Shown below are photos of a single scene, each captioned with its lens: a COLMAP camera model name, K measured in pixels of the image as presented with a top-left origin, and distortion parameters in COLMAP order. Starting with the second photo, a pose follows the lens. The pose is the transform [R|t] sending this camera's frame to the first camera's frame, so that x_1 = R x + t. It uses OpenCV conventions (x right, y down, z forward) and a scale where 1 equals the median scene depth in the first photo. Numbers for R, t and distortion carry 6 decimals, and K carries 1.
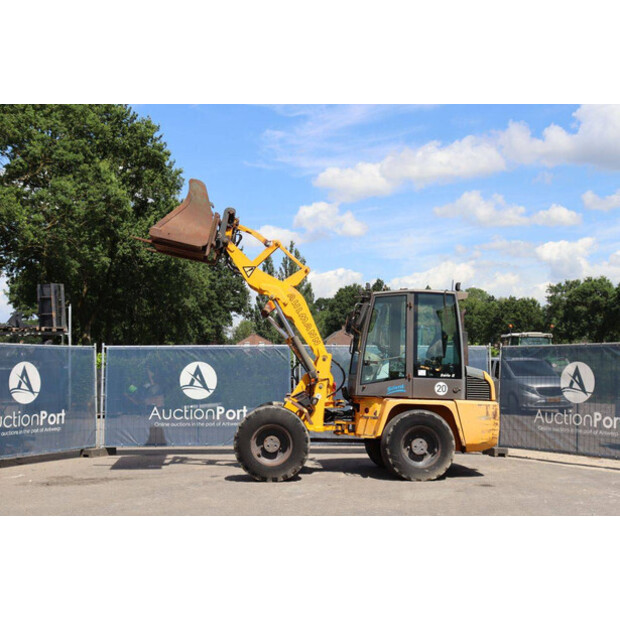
lens RADIAL K [[835.1, 0, 310.0], [0, 835.1, 310.0], [0, 0, 1]] dist [0.017260, 0.080901]
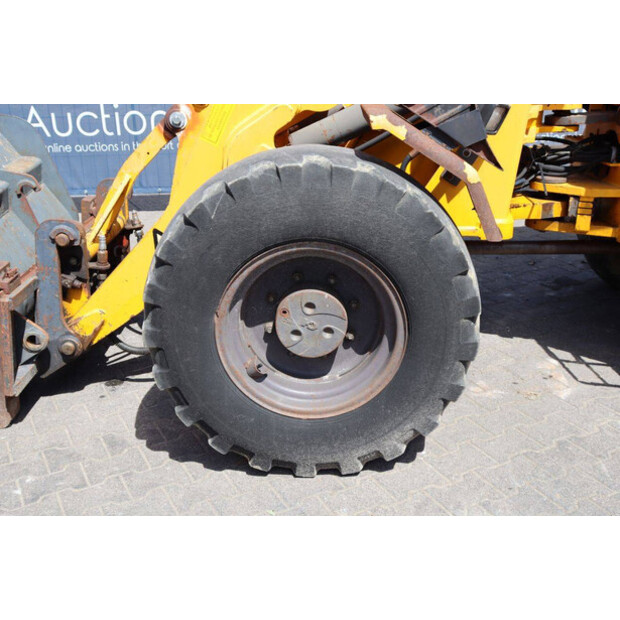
lens RADIAL K [[721.6, 0, 310.0], [0, 721.6, 310.0], [0, 0, 1]] dist [0.003888, 0.044491]
pose [[0.999254, -0.011720, -0.036790, -0.036484], [0.026223, 0.905366, 0.423822, 0.069455], [0.028341, -0.424471, 0.904998, 0.770949]]
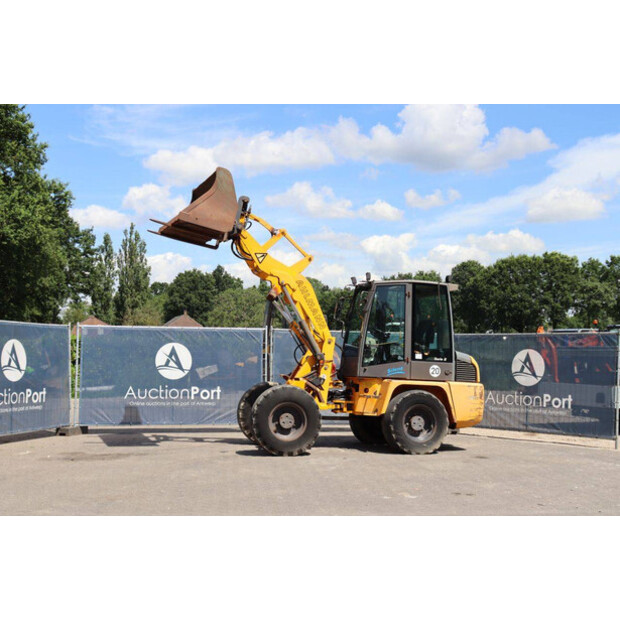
lens RADIAL K [[835.1, 0, 310.0], [0, 835.1, 310.0], [0, 0, 1]] dist [0.017260, 0.080901]
pose [[0.980013, 0.027433, 0.197033, -0.215987], [-0.030626, 0.999444, 0.013178, 0.003840], [-0.196562, -0.018949, 0.980308, -0.045824]]
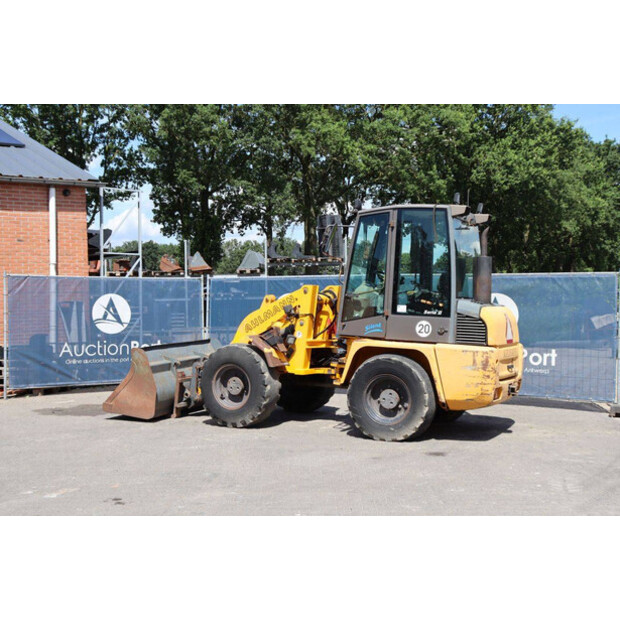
lens RADIAL K [[835.1, 0, 310.0], [0, 835.1, 310.0], [0, 0, 1]] dist [0.017260, 0.080901]
pose [[0.865118, 0.010040, -0.501467, 0.445067], [0.033490, 0.996412, 0.077726, 0.010396], [0.500449, -0.084036, 0.861678, 0.251808]]
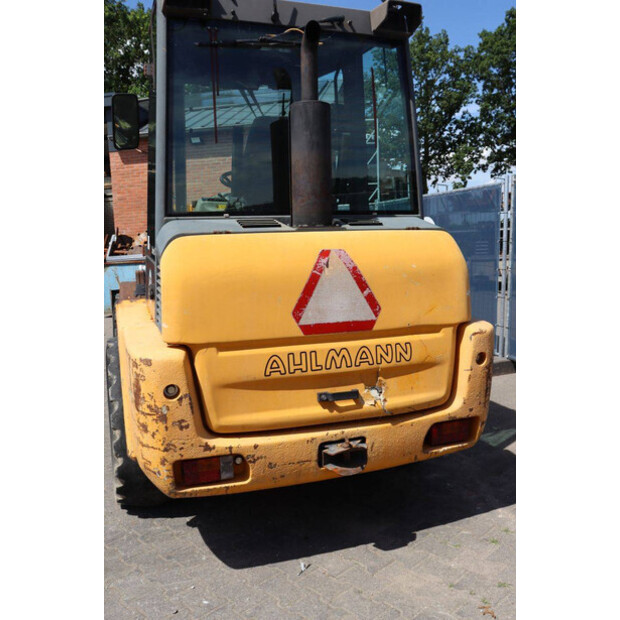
lens RADIAL K [[572.8, 0, 310.0], [0, 572.8, 310.0], [0, 0, 1]] dist [-0.148762, 0.159353]
pose [[0.254001, 0.120388, -0.959682, 0.397147], [0.100638, 0.983548, 0.150018, 0.071334], [0.961954, -0.134685, 0.237706, 0.969541]]
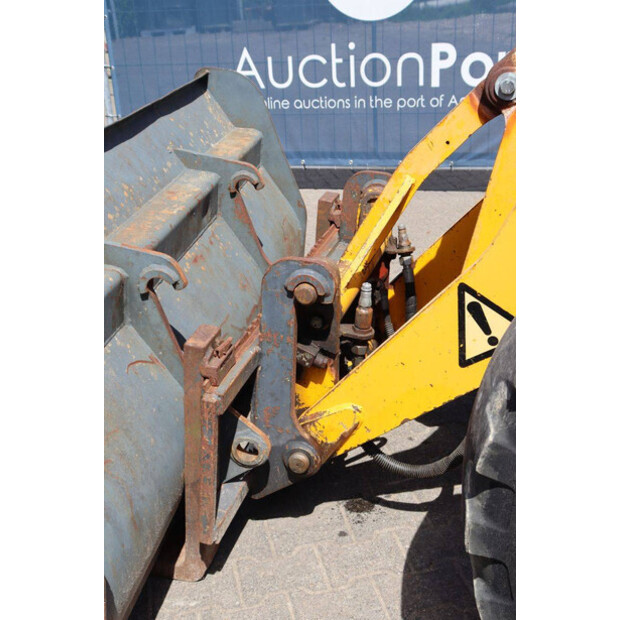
lens RADIAL K [[835.1, 0, 310.0], [0, 835.1, 310.0], [0, 0, 1]] dist [0.017260, 0.080901]
pose [[0.956640, 0.064805, -0.283972, -0.075079], [0.072617, 0.891088, 0.447983, 0.076474], [0.282076, -0.449180, 0.847745, 0.846572]]
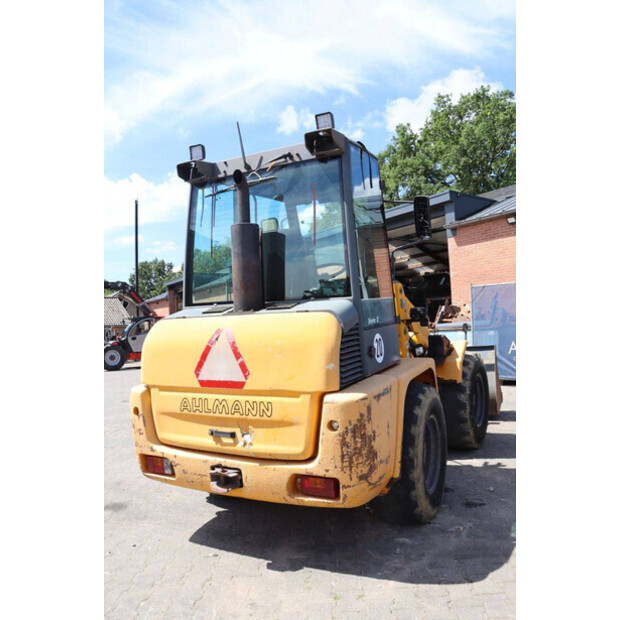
lens RADIAL K [[505.2, 0, 310.0], [0, 505.2, 310.0], [0, 0, 1]] dist [-0.165887, 0.115968]
pose [[-0.522074, 0.011403, -0.852824, 0.394825], [0.113279, 0.991979, -0.056083, 0.090495], [0.845344, -0.125886, -0.519178, 1.190271]]
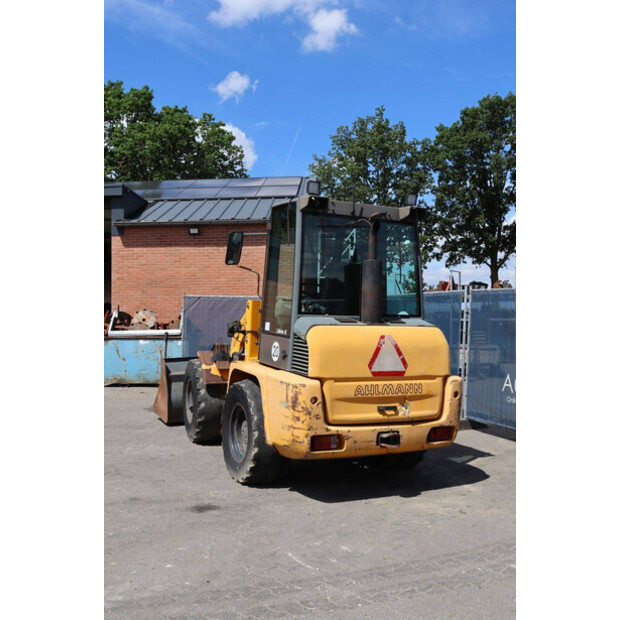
lens RADIAL K [[635.2, 0, 310.0], [0, 635.2, 310.0], [0, 0, 1]] dist [-0.071136, 0.010196]
pose [[0.350856, -0.003047, -0.936424, 0.605387], [0.054567, 0.998362, 0.017196, 0.052879], [0.934838, -0.057131, 0.350448, 0.822149]]
